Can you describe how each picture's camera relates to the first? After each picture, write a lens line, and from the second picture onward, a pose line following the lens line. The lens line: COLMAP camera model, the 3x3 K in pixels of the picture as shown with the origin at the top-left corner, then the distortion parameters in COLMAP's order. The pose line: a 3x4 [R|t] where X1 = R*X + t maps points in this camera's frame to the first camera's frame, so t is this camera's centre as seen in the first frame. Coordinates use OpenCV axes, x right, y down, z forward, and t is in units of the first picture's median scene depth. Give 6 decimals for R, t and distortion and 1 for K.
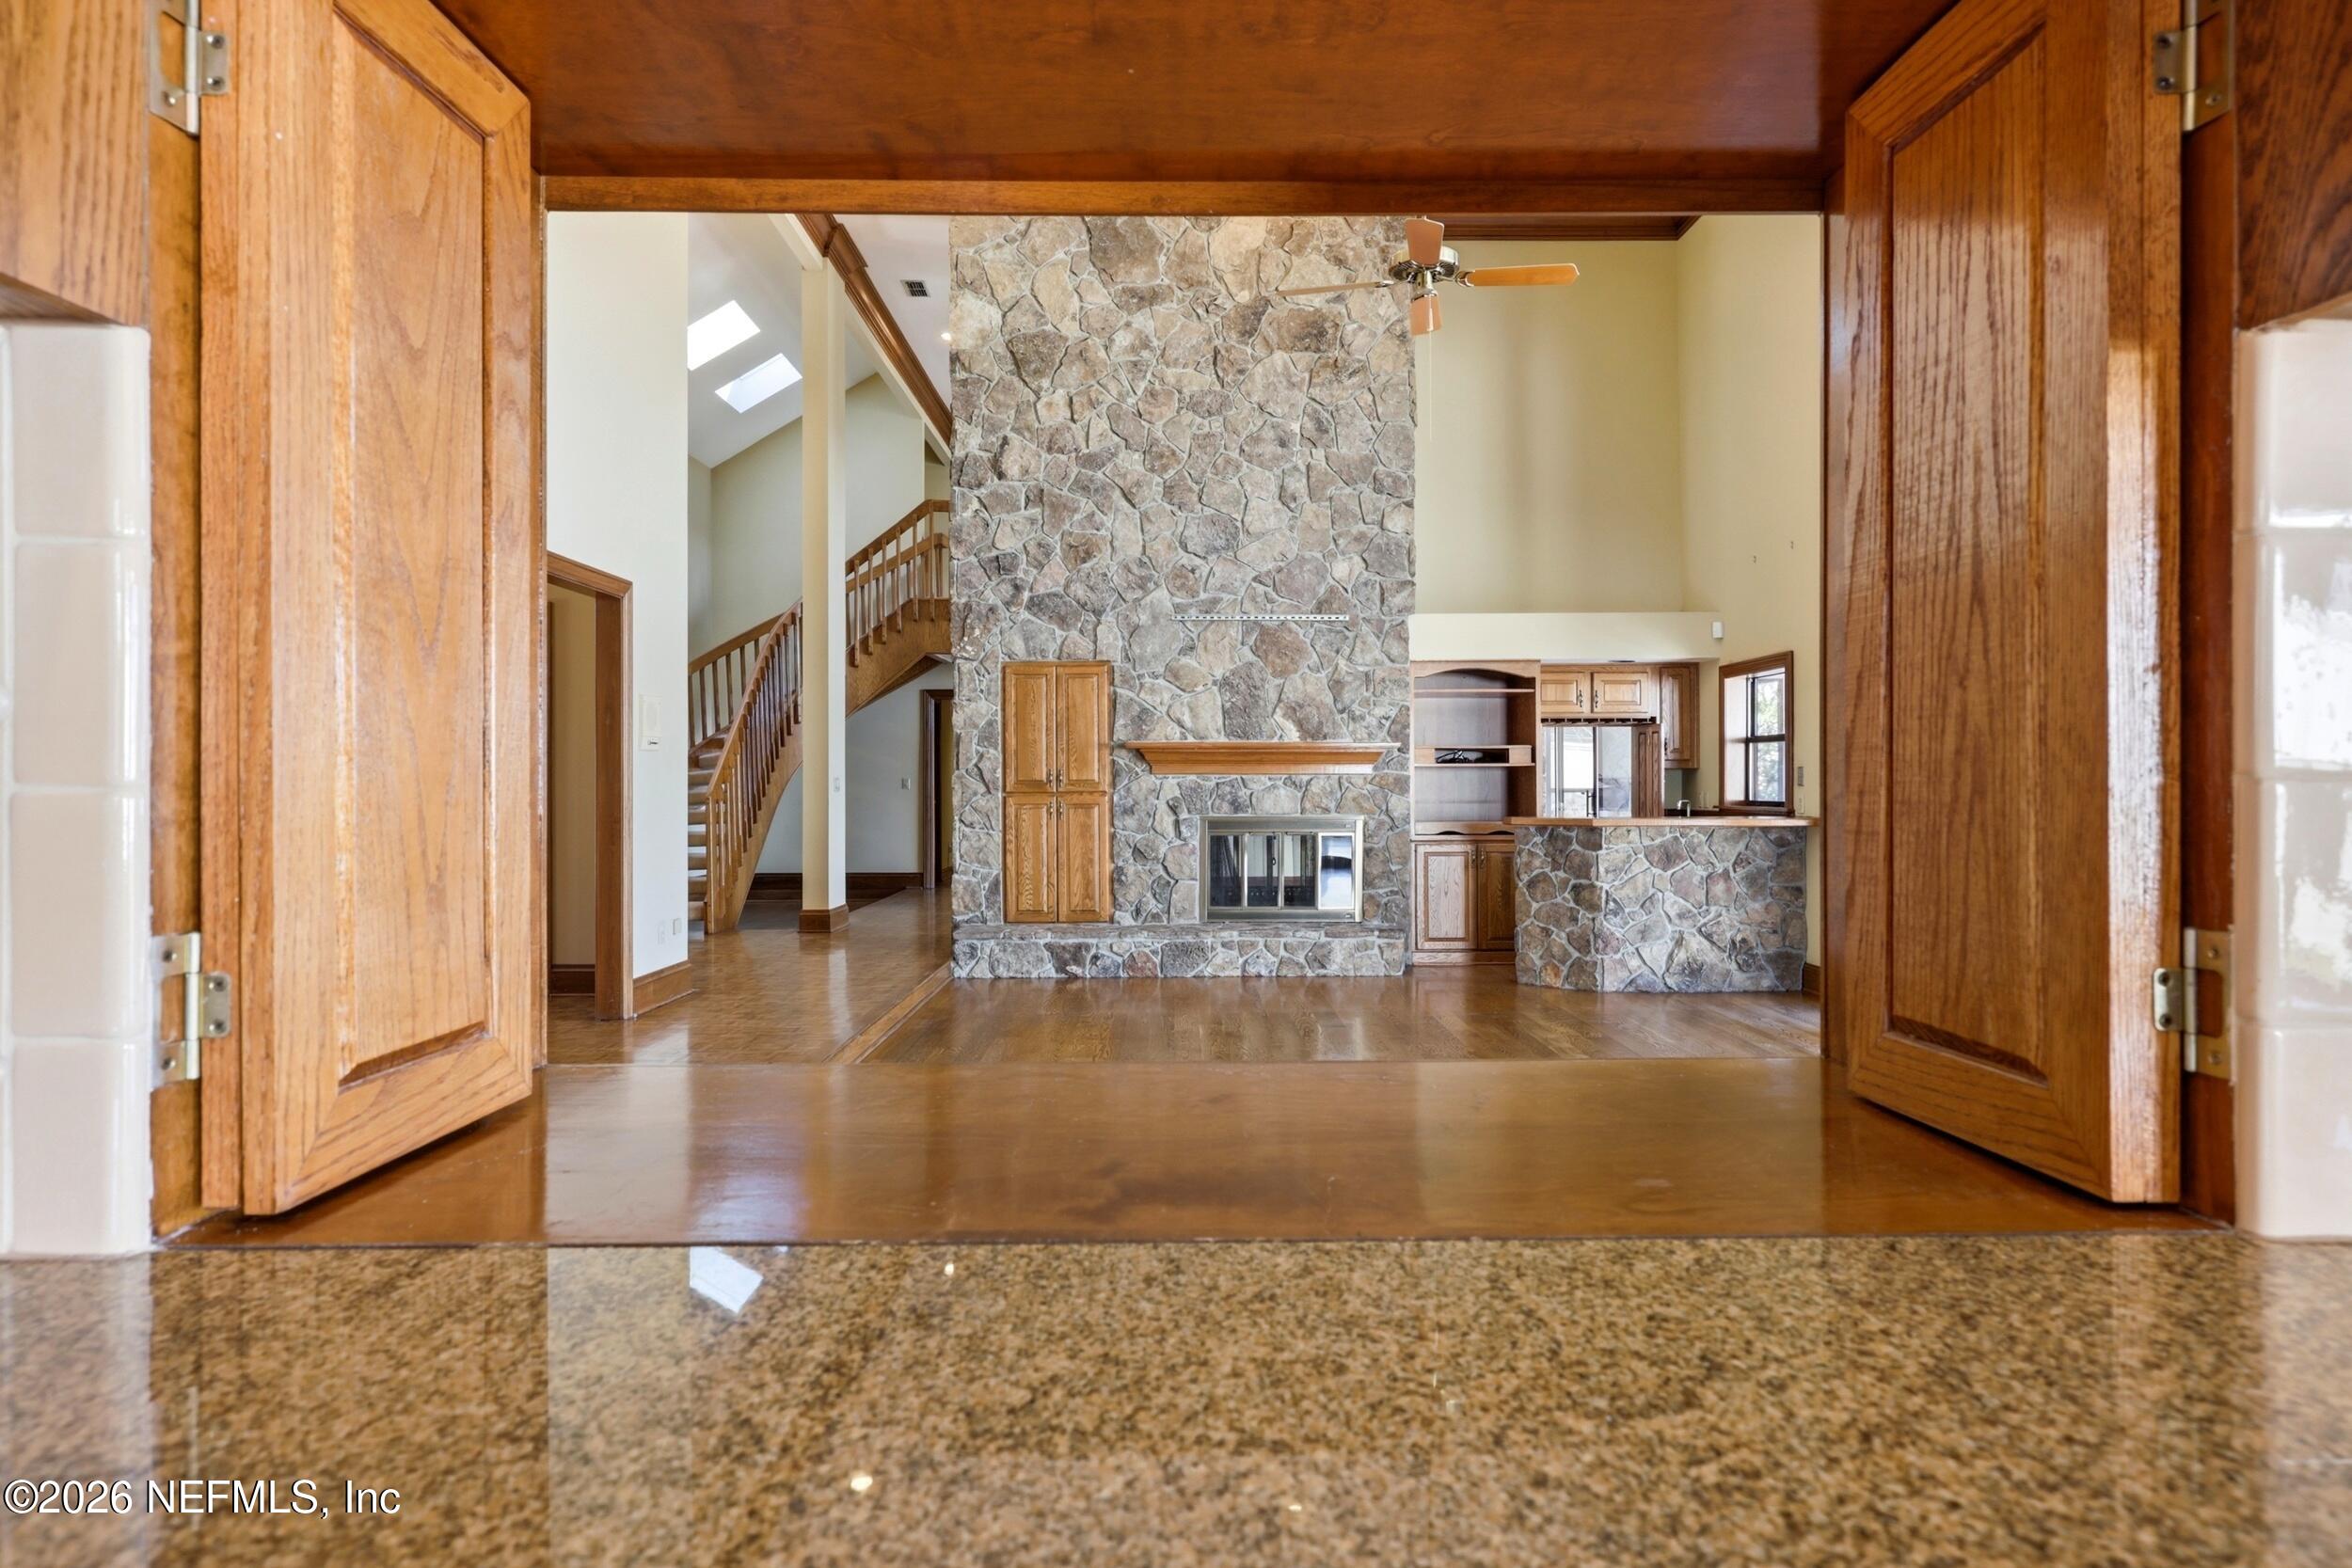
lens RADIAL K [[1318.6, 0, 1177.5], [0, 1318.6, 779.0], [0, 0, 1]] dist [-0.011927, 0.001697]
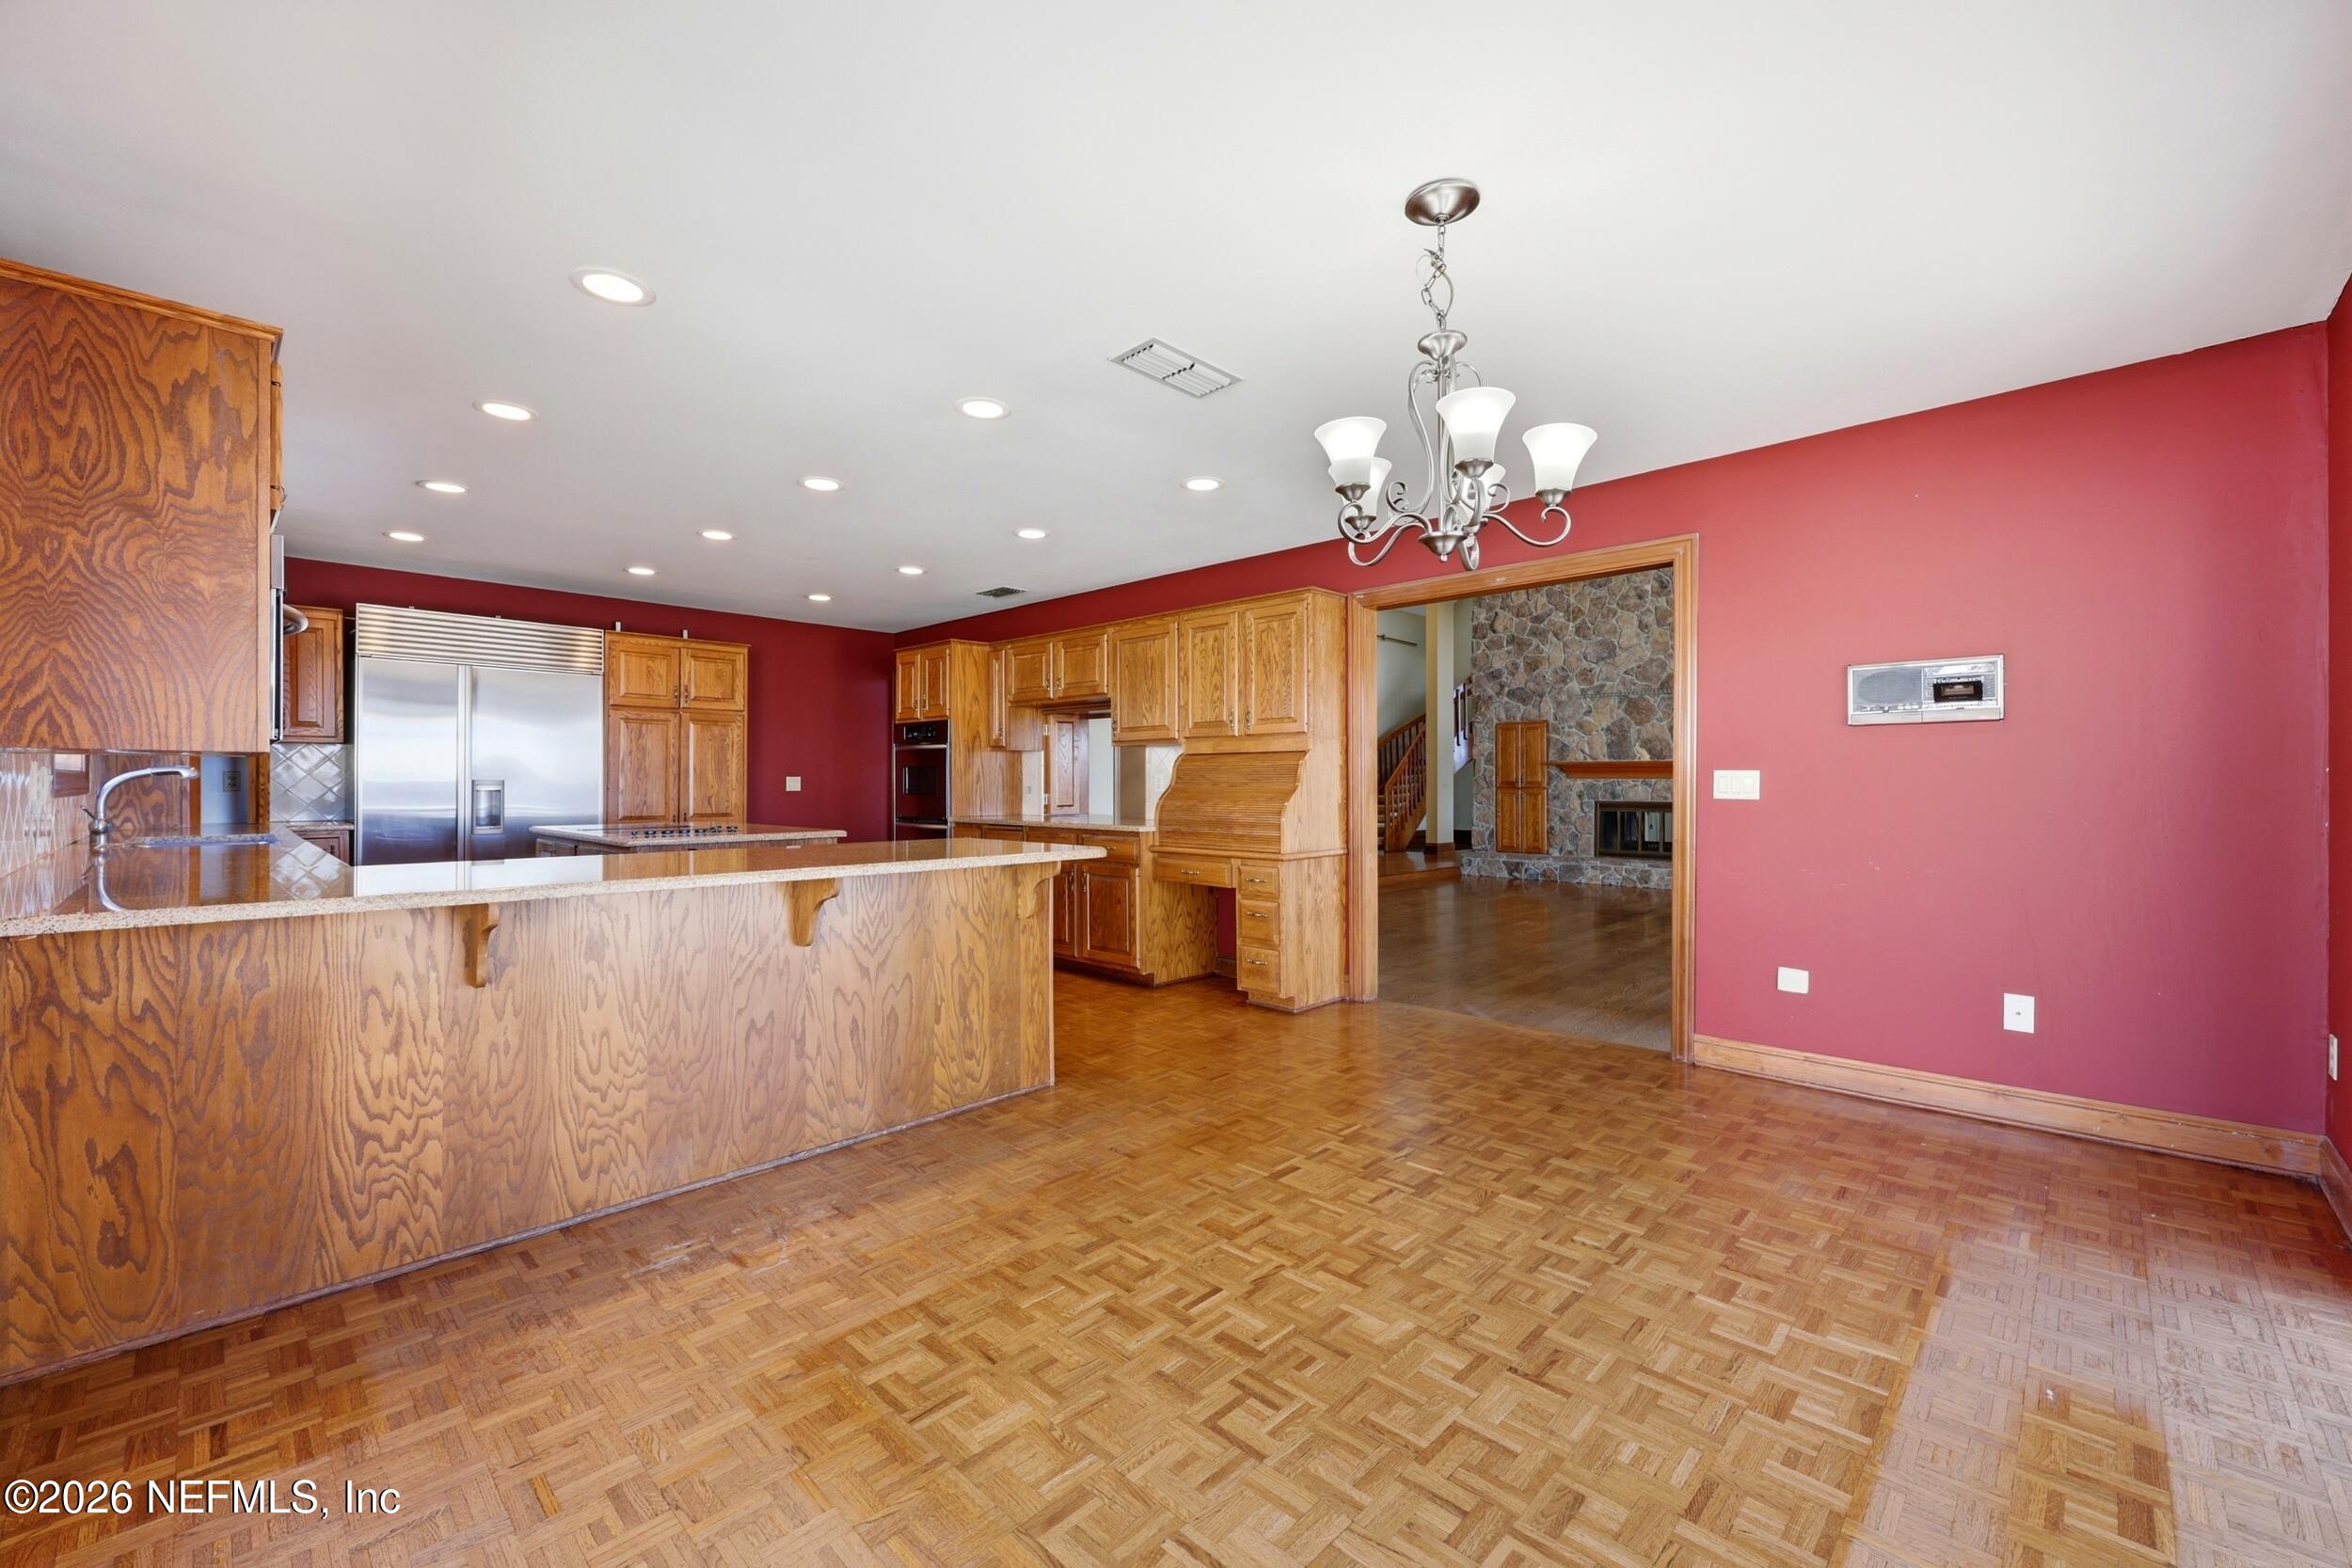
lens RADIAL K [[951.4, 0, 1185.7], [0, 951.4, 769.9], [0, 0, 1]] dist [-0.002029, 0.000878]
pose [[0.720898, -0.006131, -0.693014, 0.538693], [-0.000224, 0.999959, -0.009080, -0.003035], [0.693041, 0.006701, 0.720867, -0.387243]]
